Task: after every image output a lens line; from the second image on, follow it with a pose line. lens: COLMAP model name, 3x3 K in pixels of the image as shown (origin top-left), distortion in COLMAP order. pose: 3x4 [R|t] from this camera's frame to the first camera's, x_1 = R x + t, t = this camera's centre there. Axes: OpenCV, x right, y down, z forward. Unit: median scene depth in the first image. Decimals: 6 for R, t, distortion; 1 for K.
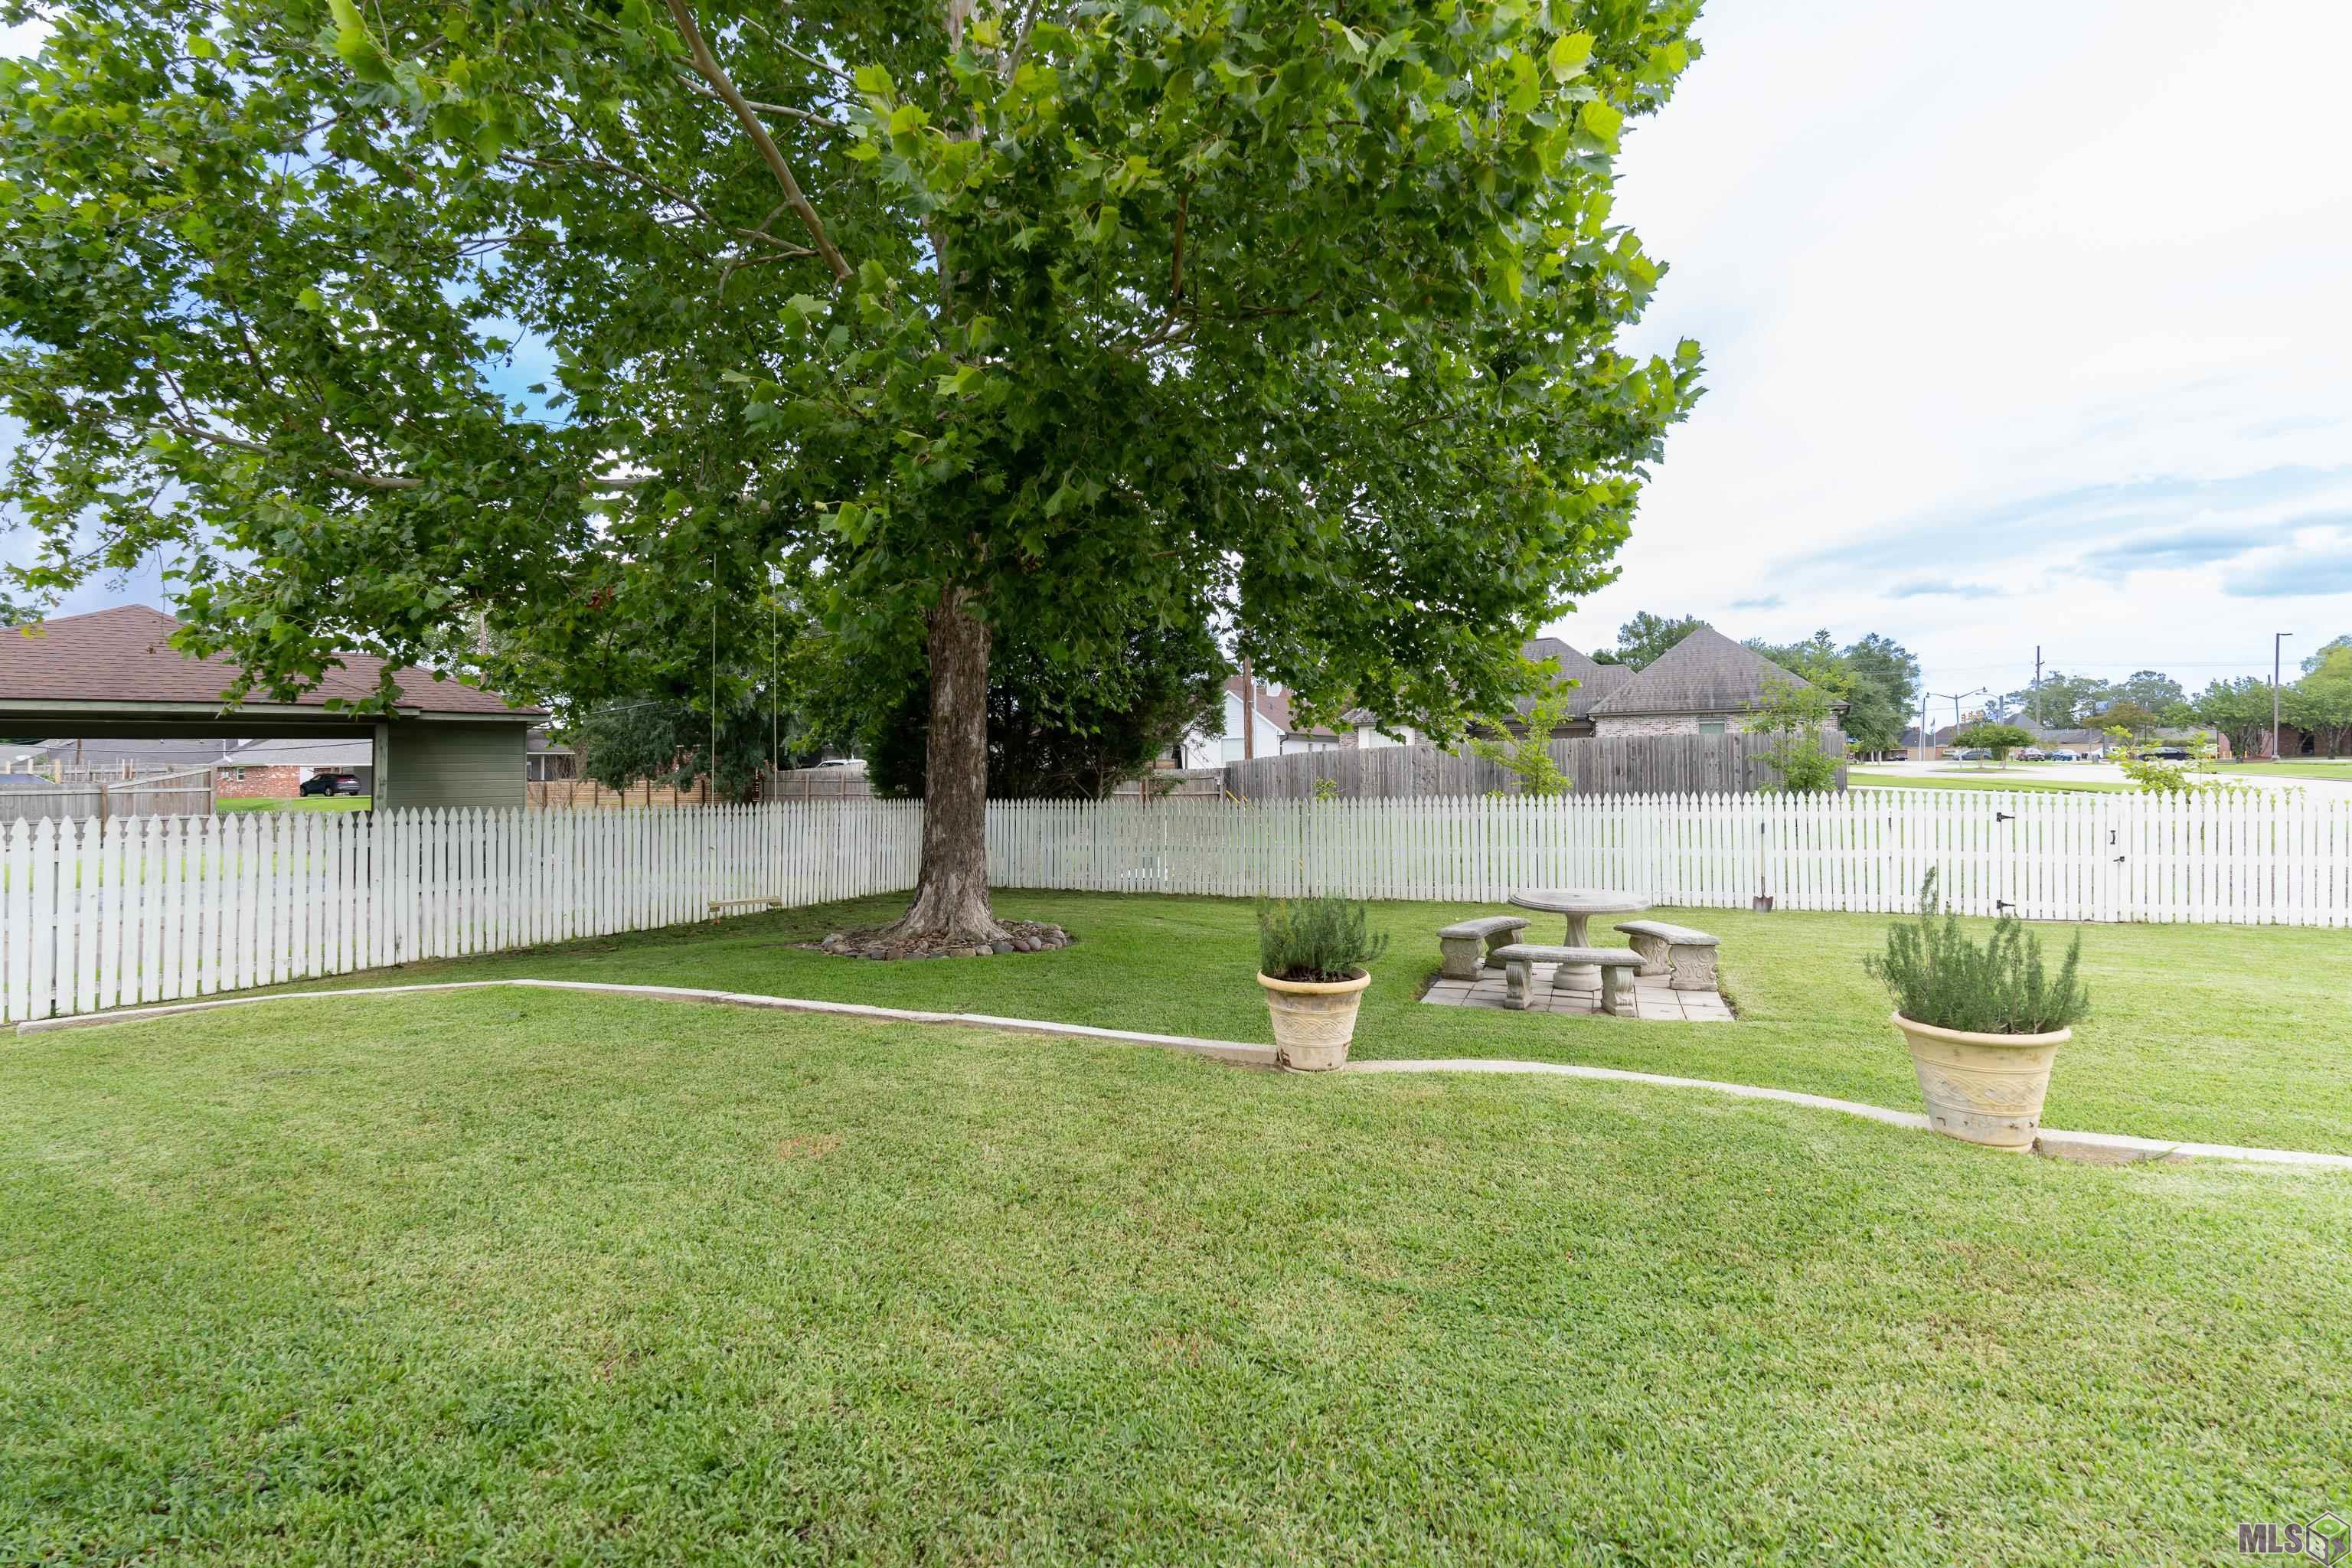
lens RADIAL K [[1062.3, 0, 1189.6], [0, 1062.3, 781.5], [0, 0, 1]] dist [-0.008731, 0.000152]
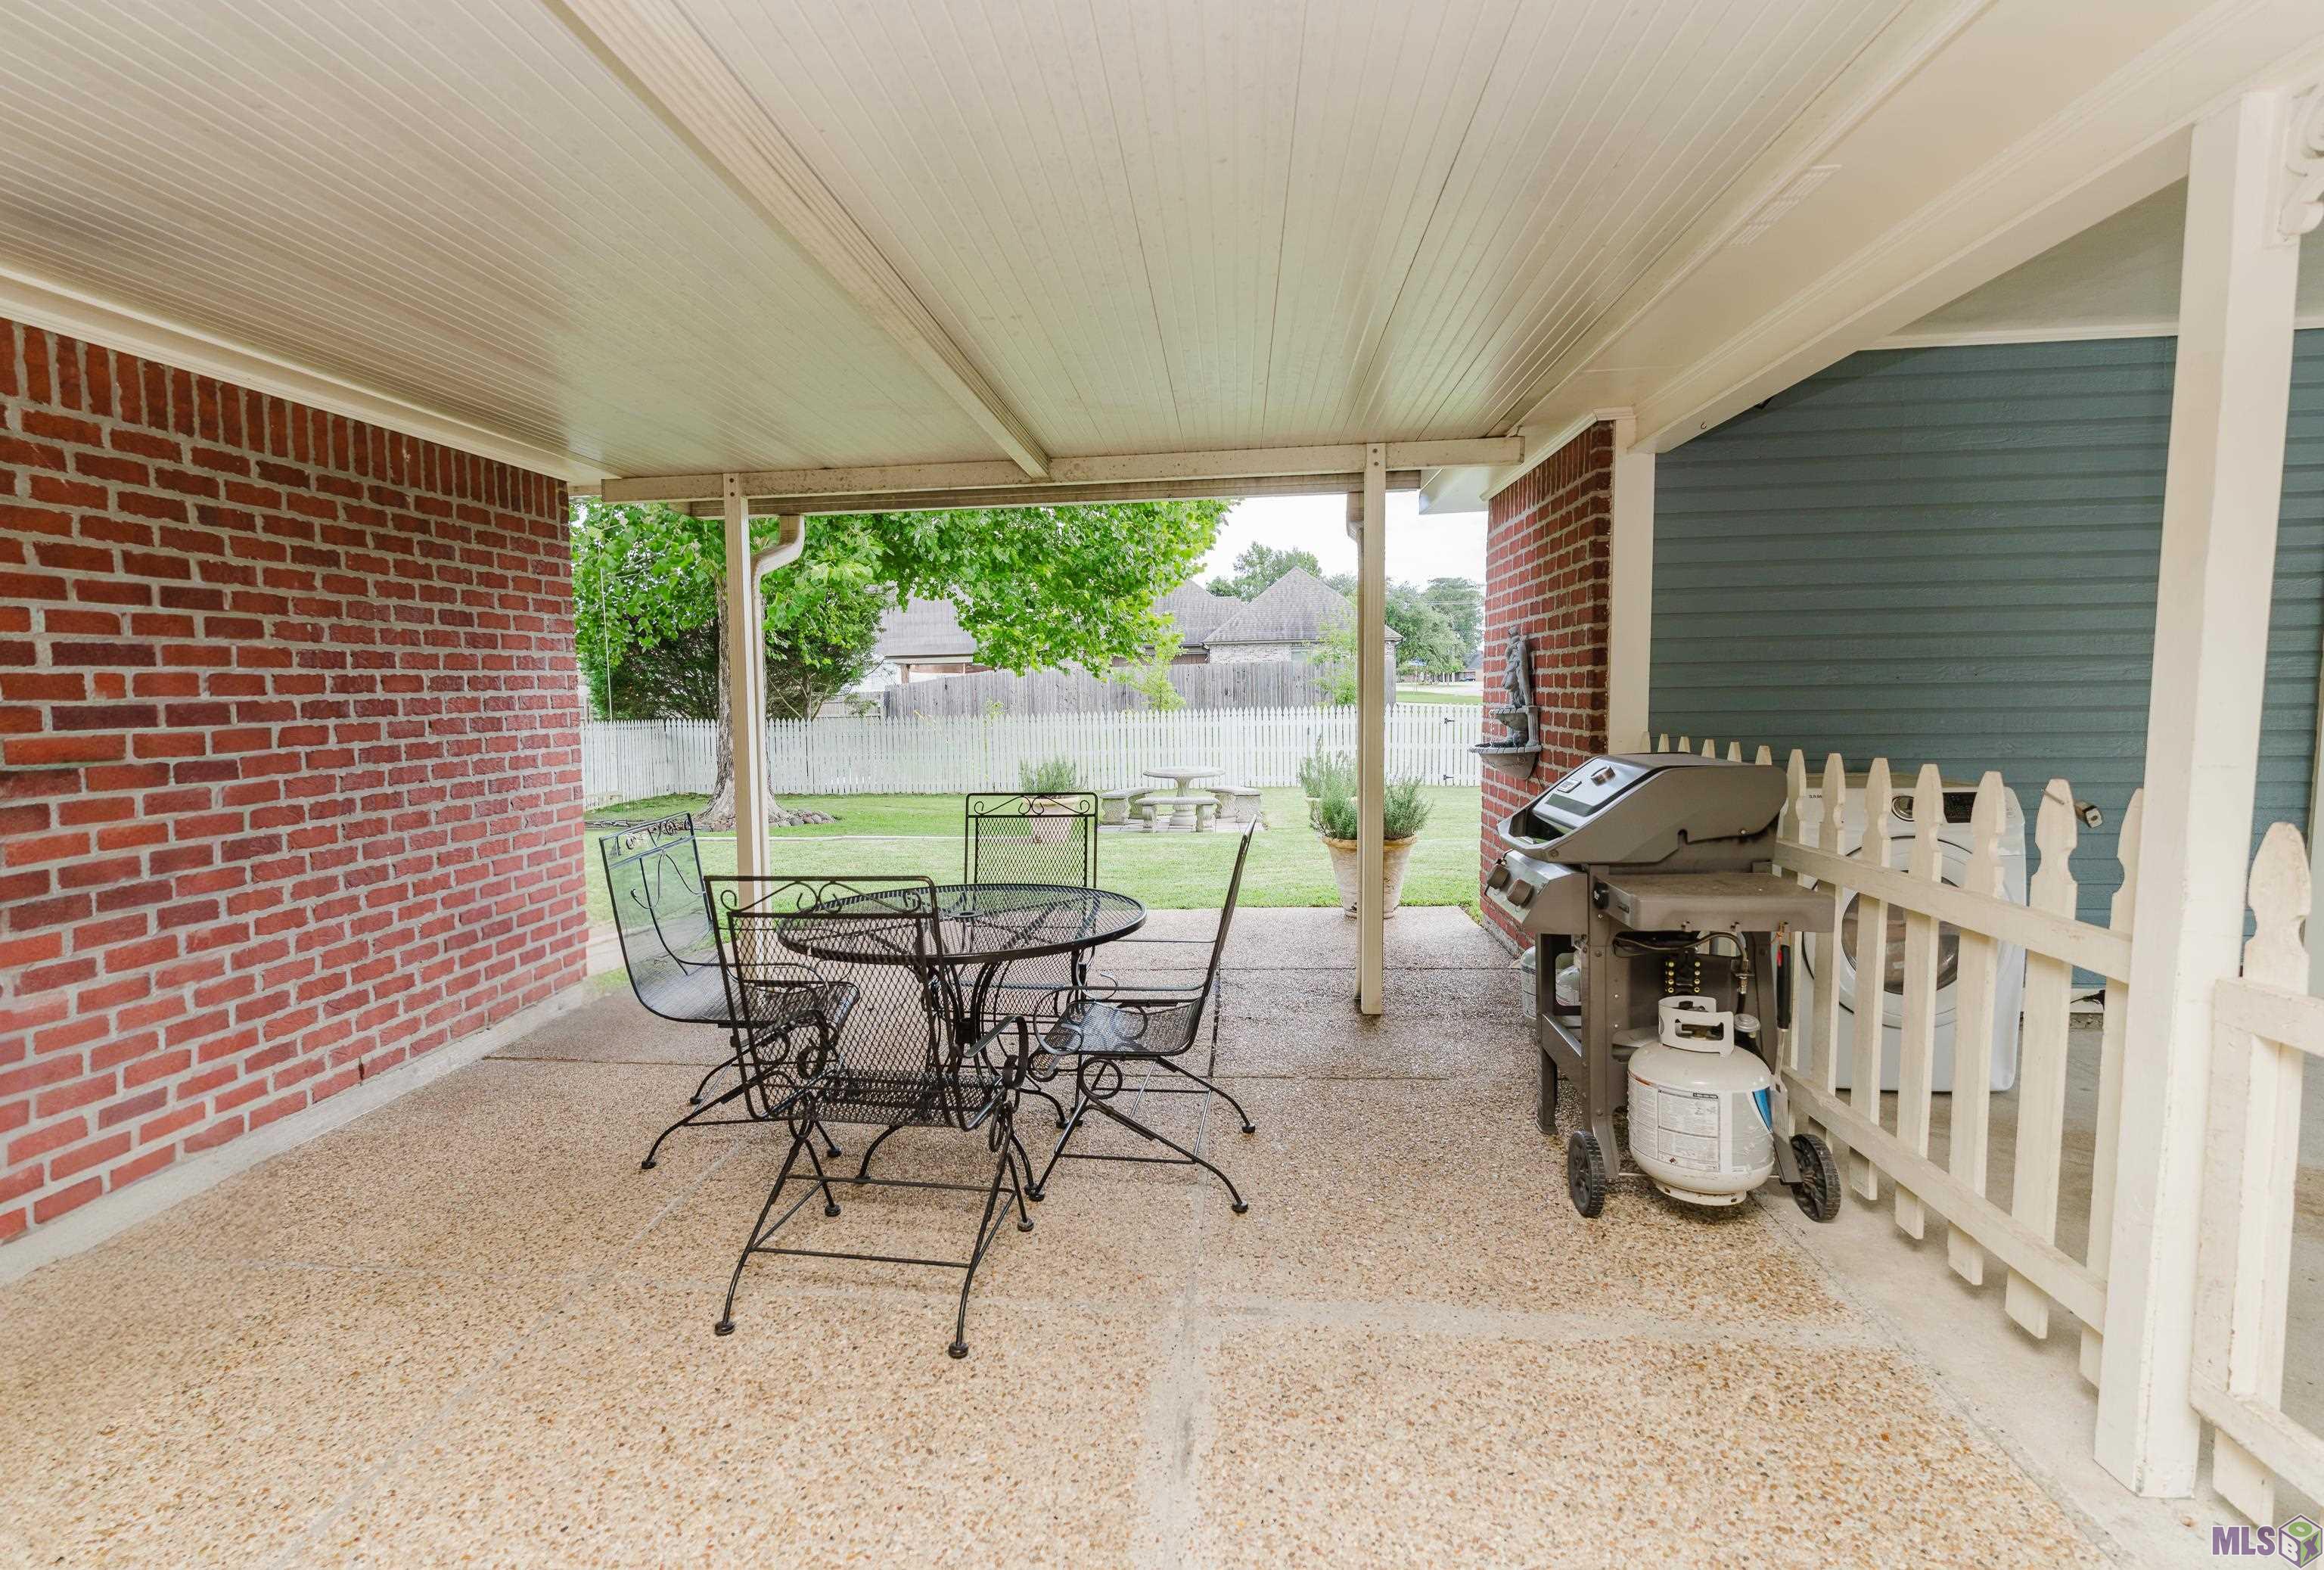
lens RADIAL K [[1105.9, 0, 1157.7], [0, 1105.9, 784.7], [0, 0, 1]] dist [-0.000883, -0.000055]
pose [[0.952134, -0.032769, 0.303919, -0.071763], [0.010705, 0.997202, 0.073983, 0.002047], [-0.305493, -0.067188, 0.949821, -0.229275]]
